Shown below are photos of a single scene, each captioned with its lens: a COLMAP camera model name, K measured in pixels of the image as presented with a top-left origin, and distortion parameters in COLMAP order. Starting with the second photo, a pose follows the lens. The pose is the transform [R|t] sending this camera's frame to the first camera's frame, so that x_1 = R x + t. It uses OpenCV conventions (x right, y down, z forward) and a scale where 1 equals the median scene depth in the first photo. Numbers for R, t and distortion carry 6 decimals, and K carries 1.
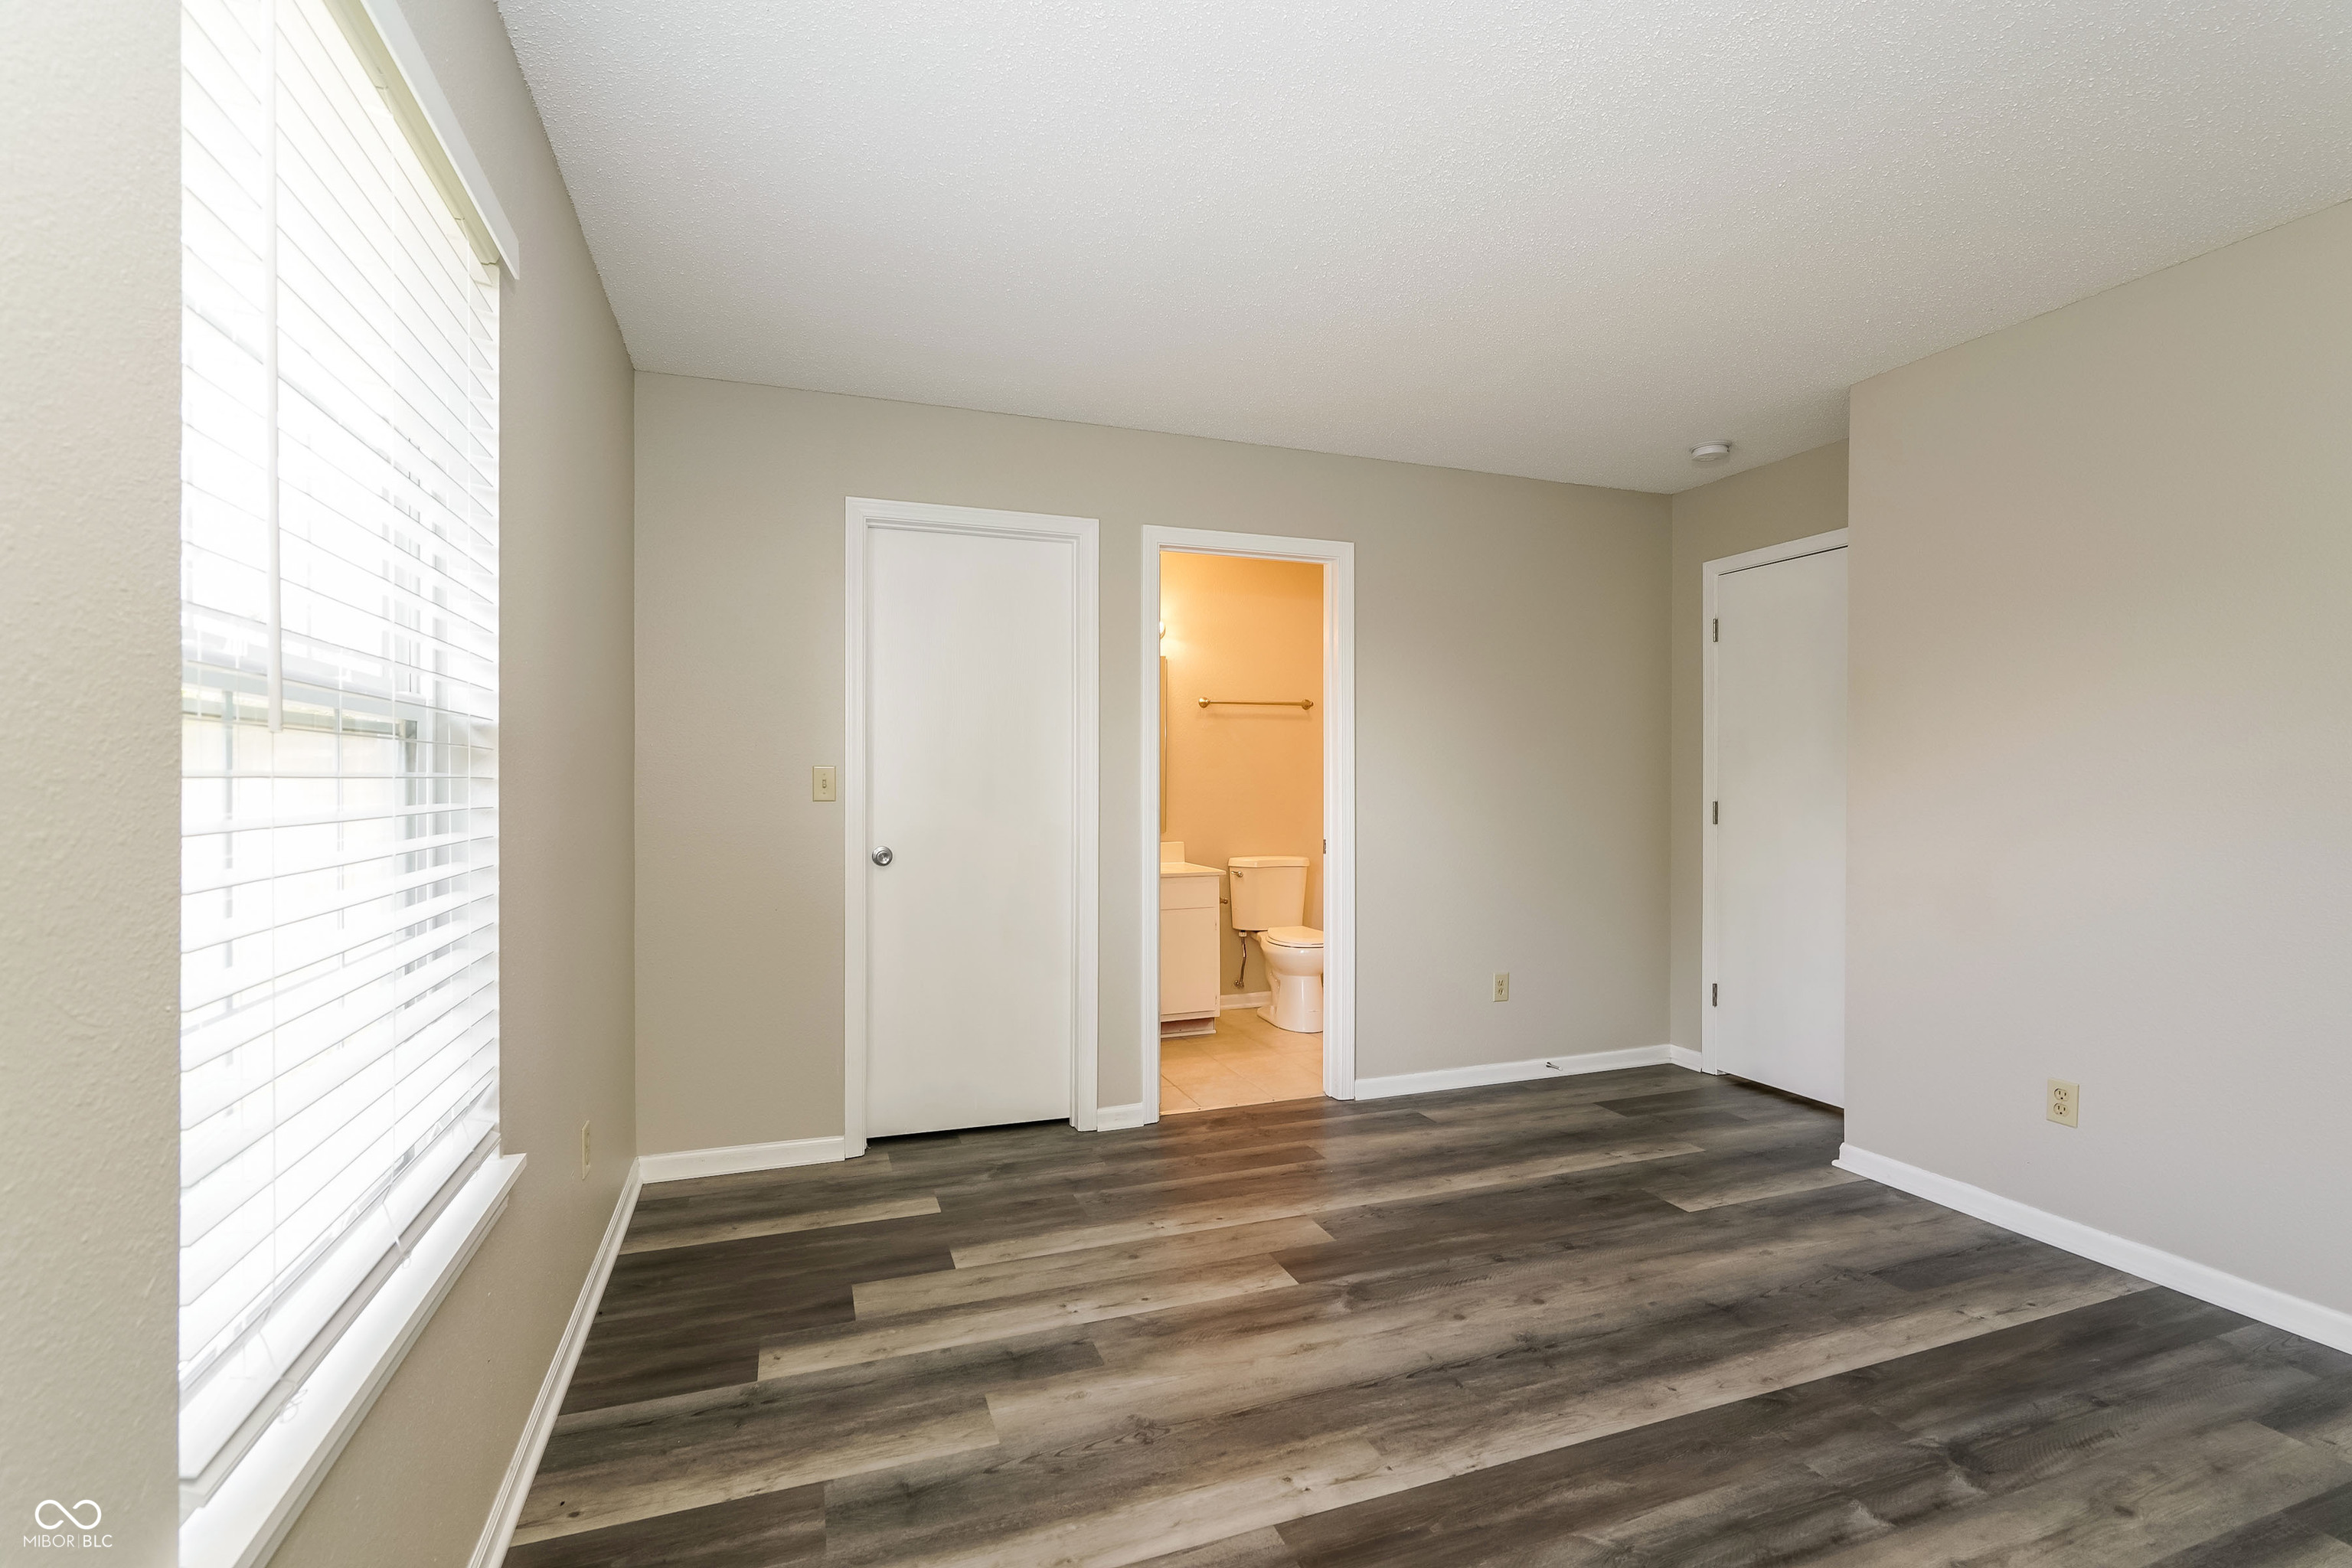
lens RADIAL K [[1087.6, 0, 1183.8], [0, 1087.6, 784.7], [0, 0, 1]] dist [0.004849, 0.000303]
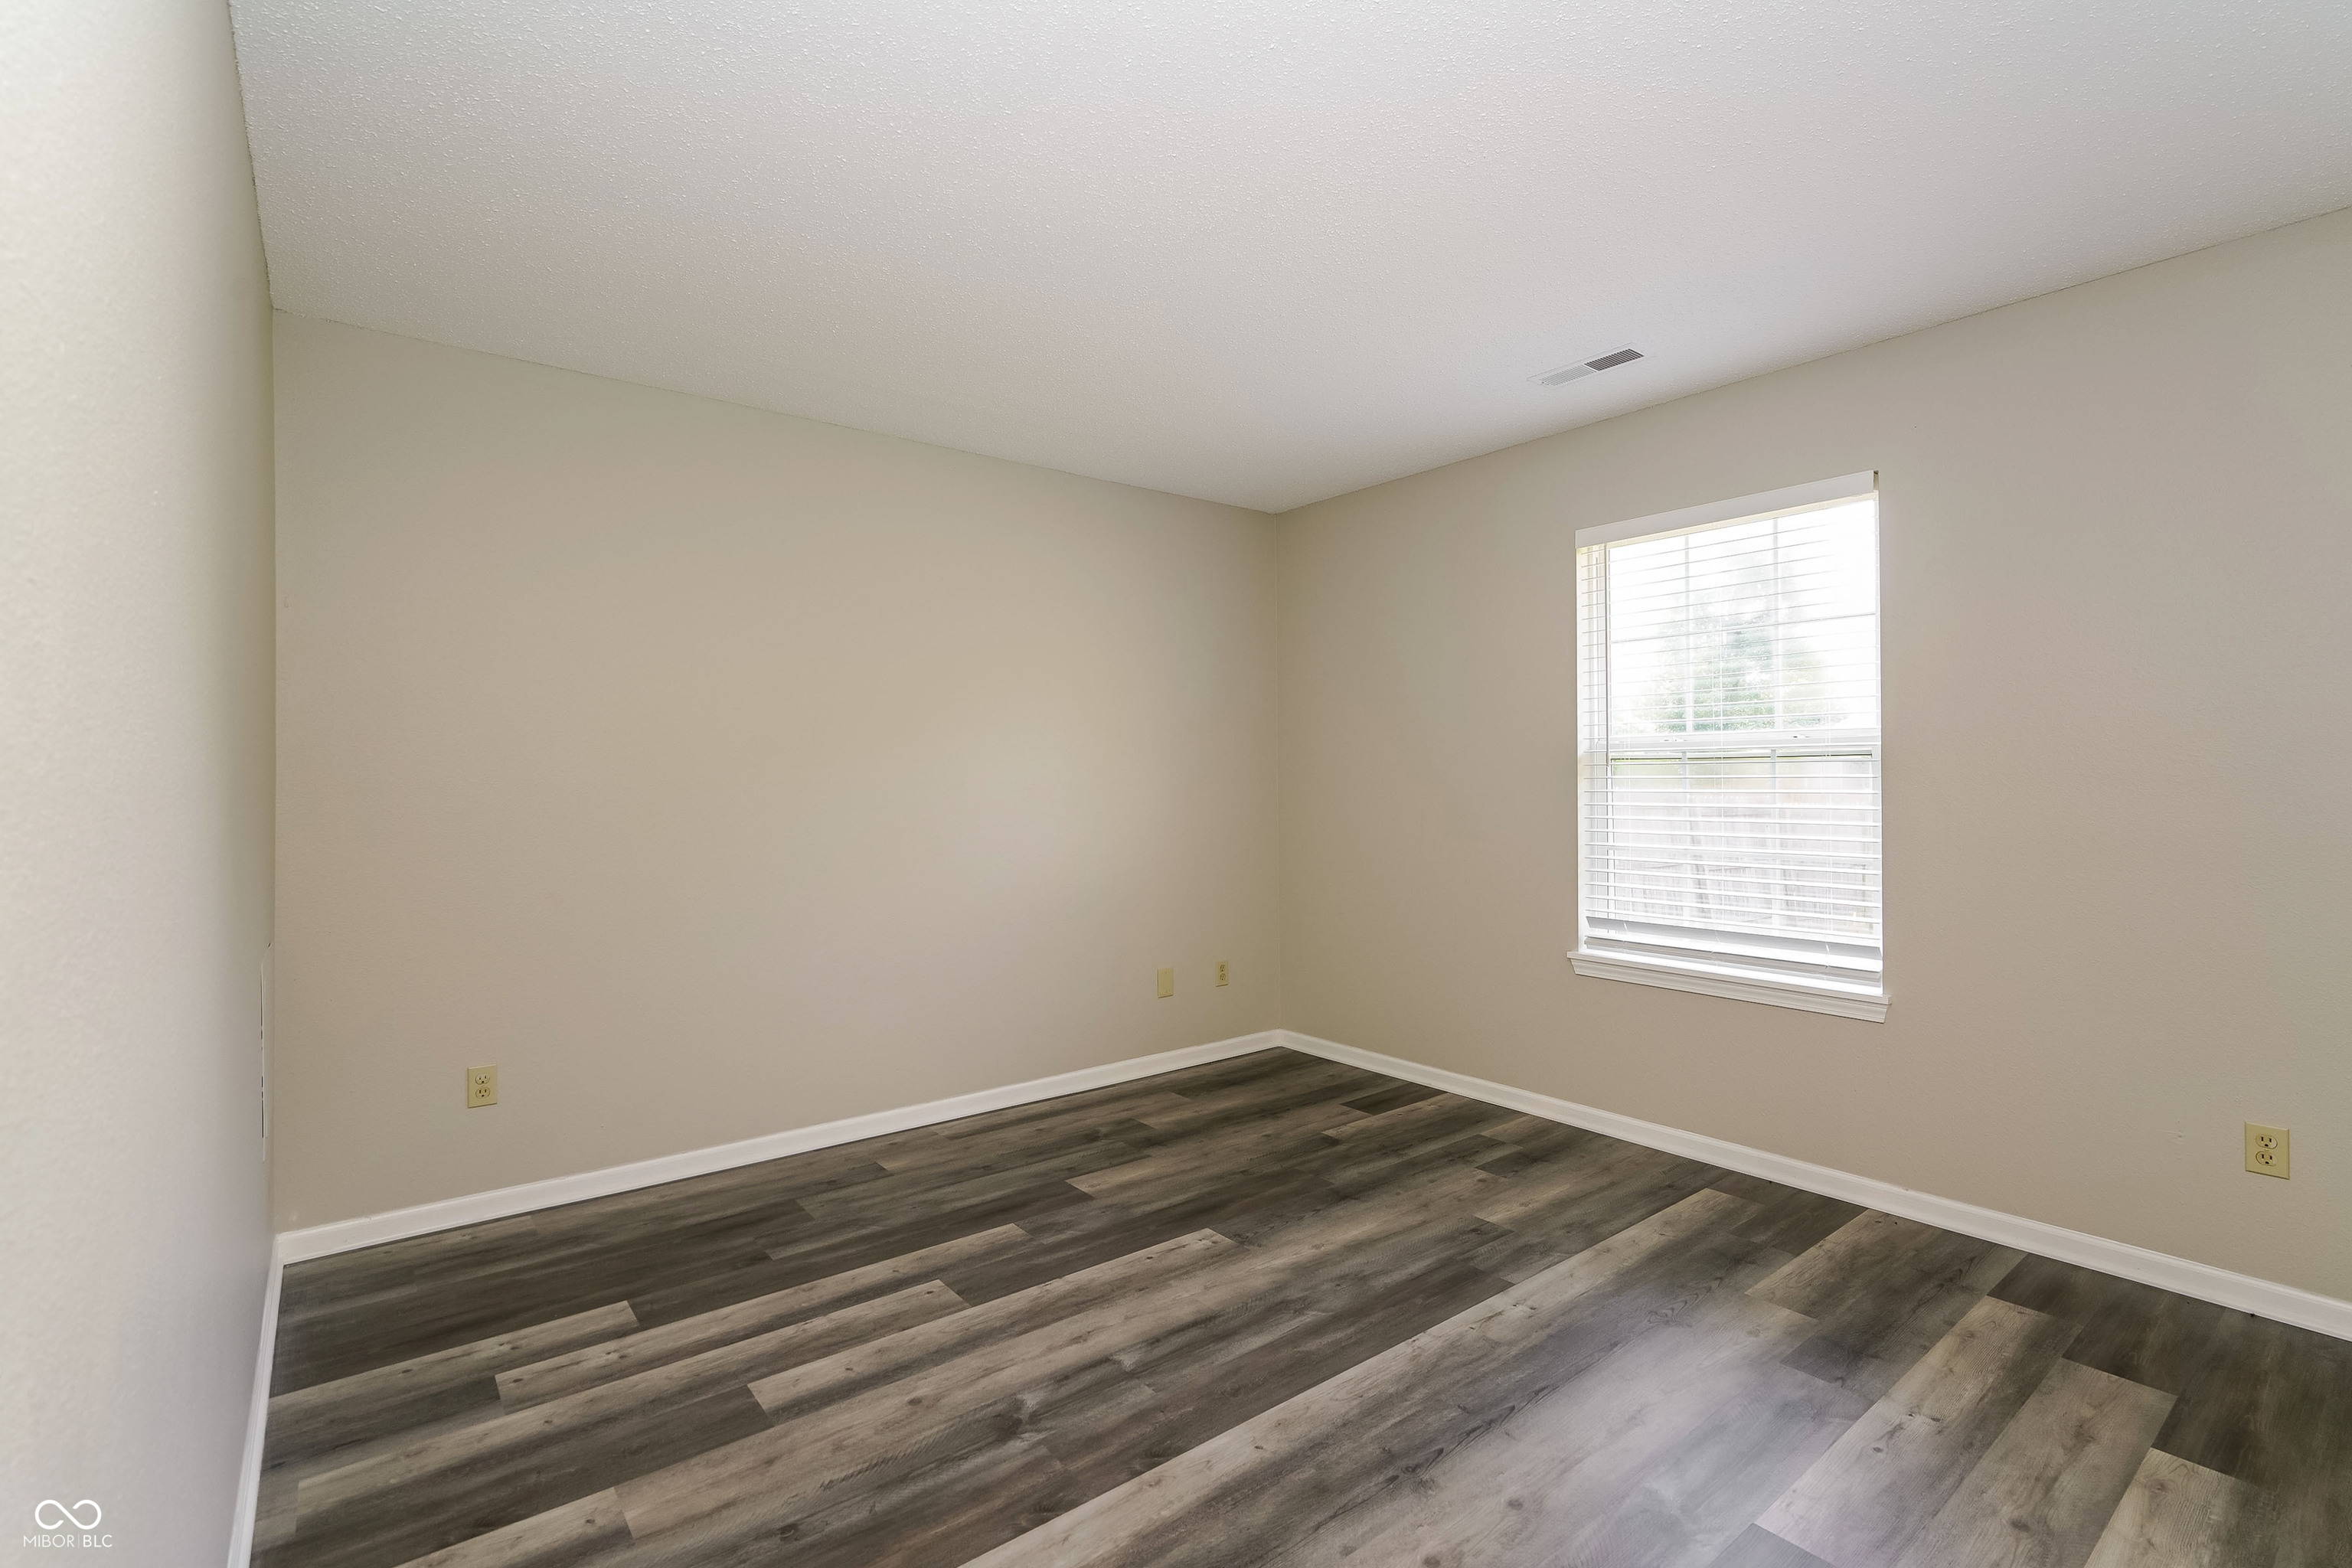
lens RADIAL K [[1087.6, 0, 1182.1], [0, 1087.6, 775.7], [0, 0, 1]] dist [0.004849, 0.000303]
pose [[-0.952886, 0.001597, -0.303325, 0.824337], [0.001654, 0.999999, 0.000070, -0.014381], [0.303324, -0.000435, -0.952887, 1.943637]]
